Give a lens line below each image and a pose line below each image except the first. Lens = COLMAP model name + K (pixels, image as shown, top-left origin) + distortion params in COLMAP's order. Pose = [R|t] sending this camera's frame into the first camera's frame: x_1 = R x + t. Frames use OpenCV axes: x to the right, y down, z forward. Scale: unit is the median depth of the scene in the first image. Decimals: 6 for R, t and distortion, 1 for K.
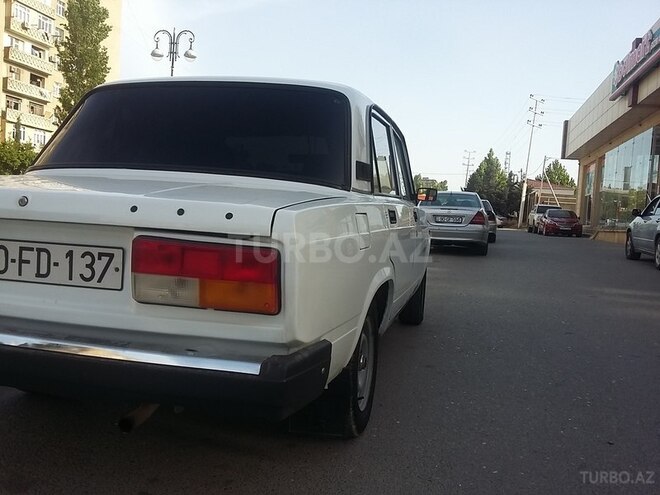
lens RADIAL K [[607.5, 0, 330.0], [0, 607.5, 247.5], [0, 0, 1]] dist [0.075953, -0.124052]
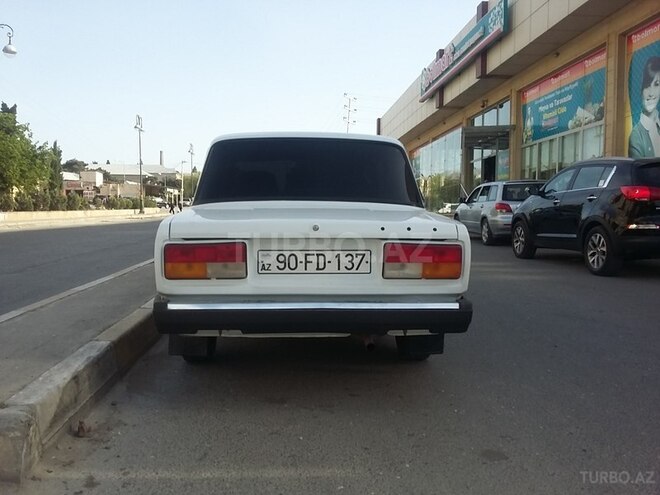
lens RADIAL K [[607.5, 0, 330.0], [0, 607.5, 247.5], [0, 0, 1]] dist [0.075953, -0.124052]
pose [[0.952657, -0.067267, 0.296511, -0.955294], [0.063539, 0.997732, 0.022203, -0.053437], [-0.297332, -0.002311, 0.954771, -0.679897]]
